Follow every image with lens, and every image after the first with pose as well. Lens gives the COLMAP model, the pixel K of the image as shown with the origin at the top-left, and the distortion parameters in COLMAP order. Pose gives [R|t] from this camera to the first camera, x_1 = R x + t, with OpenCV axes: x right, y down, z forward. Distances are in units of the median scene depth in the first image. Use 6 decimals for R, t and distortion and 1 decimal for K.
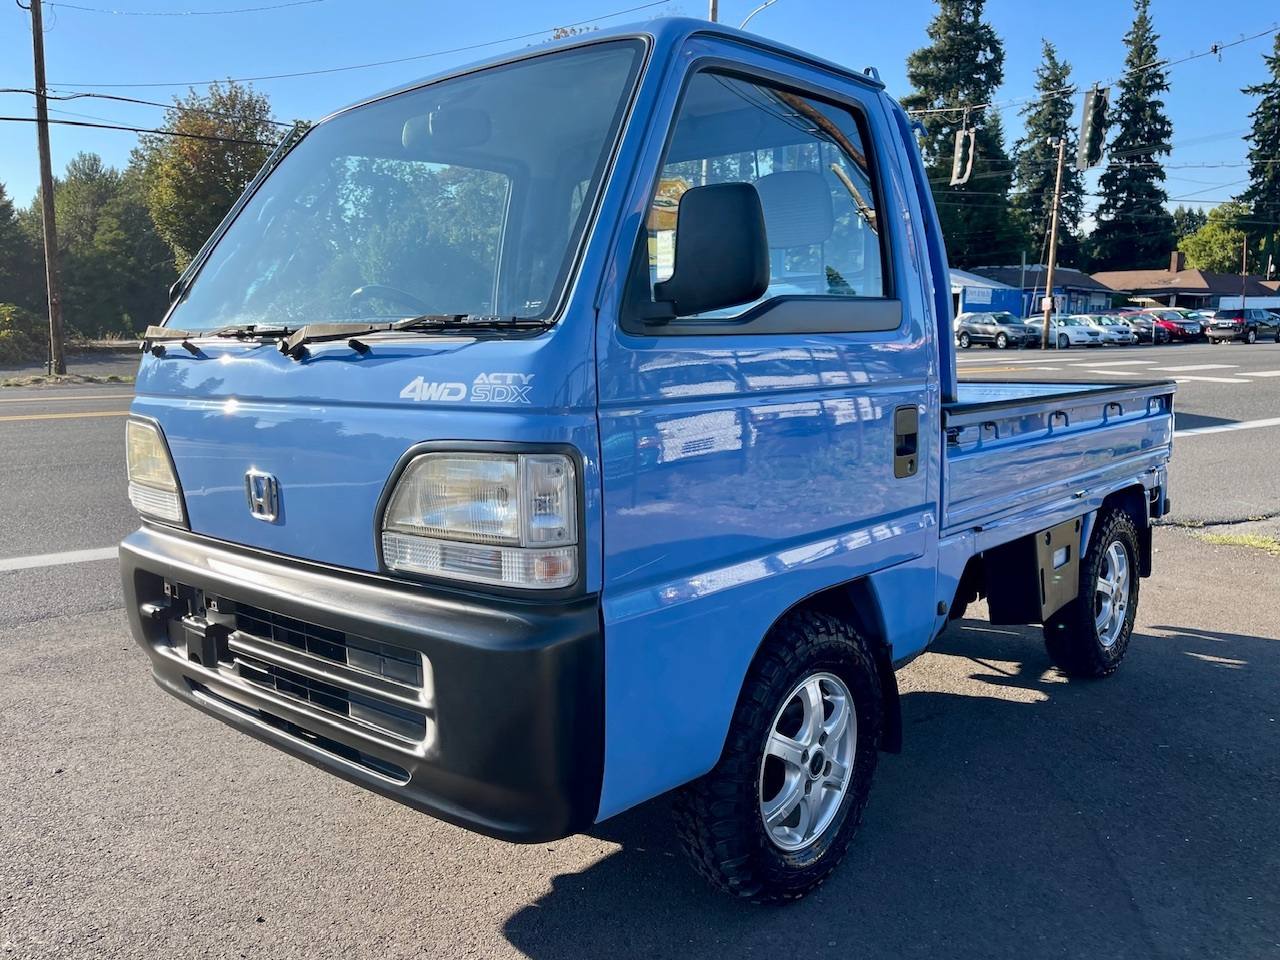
lens RADIAL K [[976.2, 0, 645.5], [0, 976.2, 488.5], [0, 0, 1]] dist [0.058623, -0.082172]
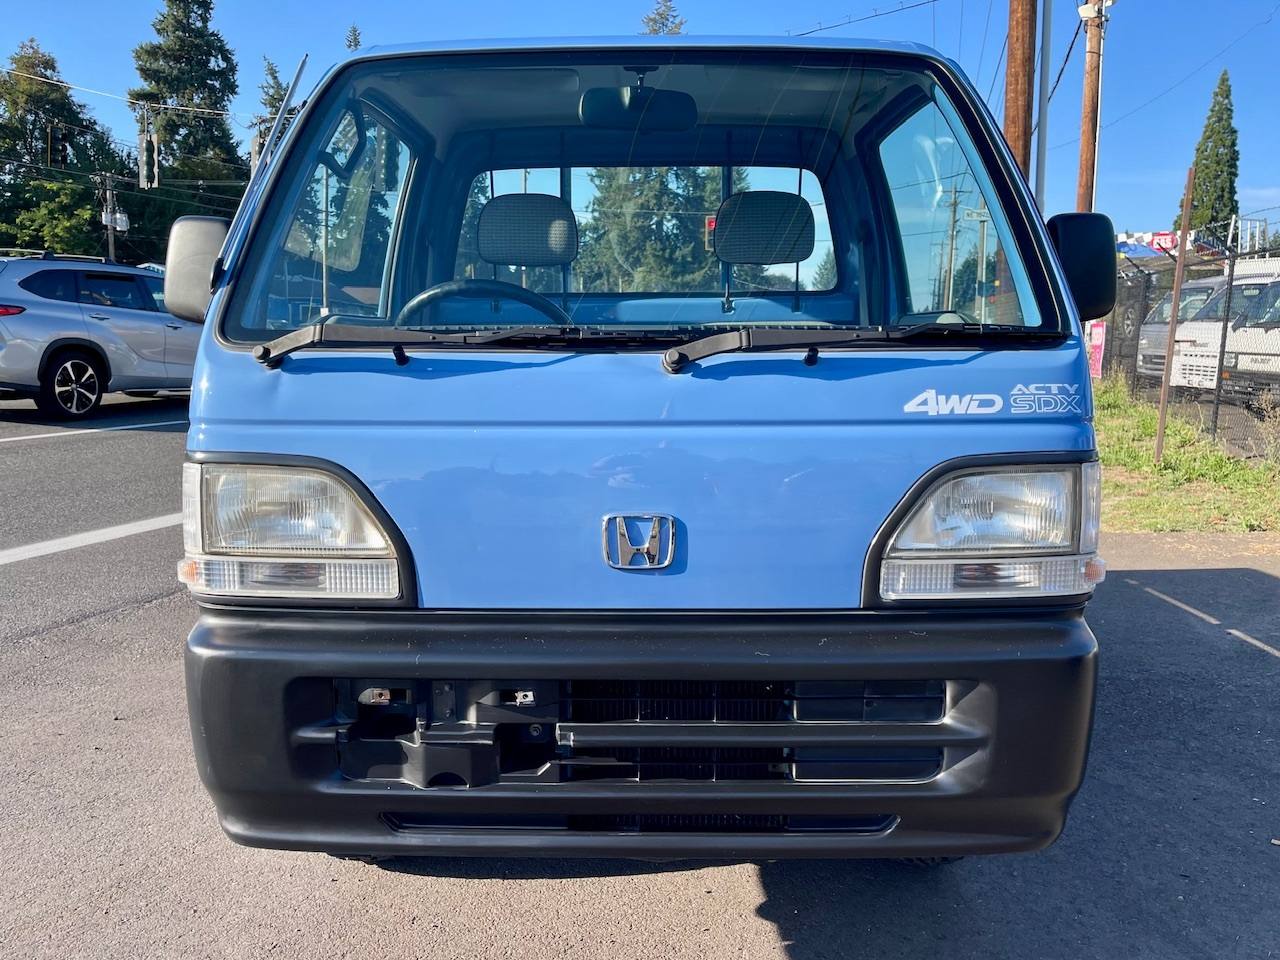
lens RADIAL K [[976.2, 0, 546.3], [0, 976.2, 482.5], [0, 0, 1]] dist [0.058623, -0.082172]
pose [[0.777718, -0.074187, 0.624220, -0.850450], [0.081491, 0.996531, 0.016904, -0.054293], [-0.623308, 0.037722, 0.781066, 0.383297]]
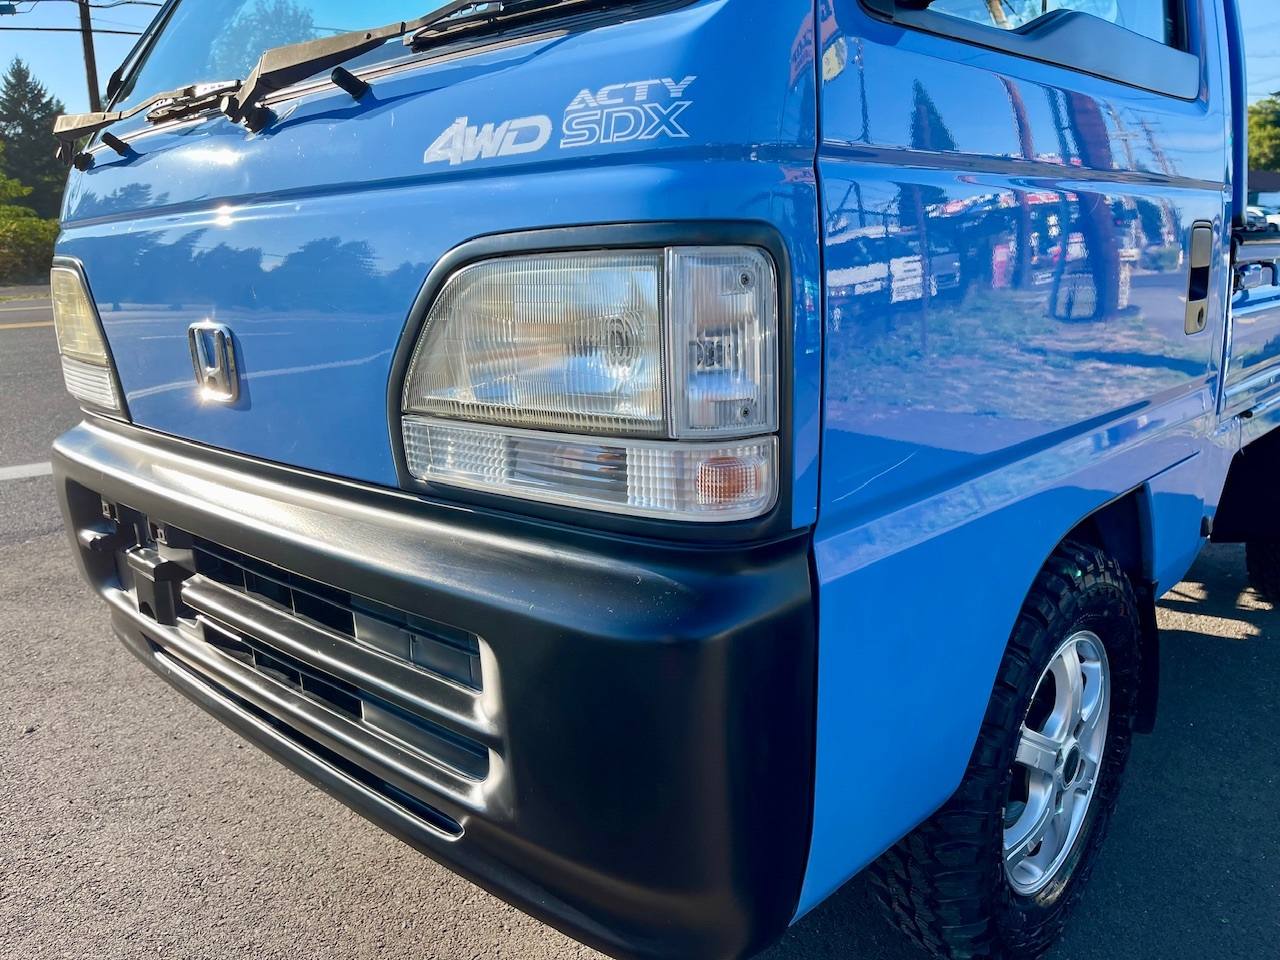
lens RADIAL K [[976.2, 0, 633.0], [0, 976.2, 474.7], [0, 0, 1]] dist [0.058623, -0.082172]
pose [[0.998260, -0.007707, -0.058454, -0.083168], [0.012740, 0.996194, 0.086227, 0.024876], [0.057567, -0.086822, 0.994559, 0.357358]]
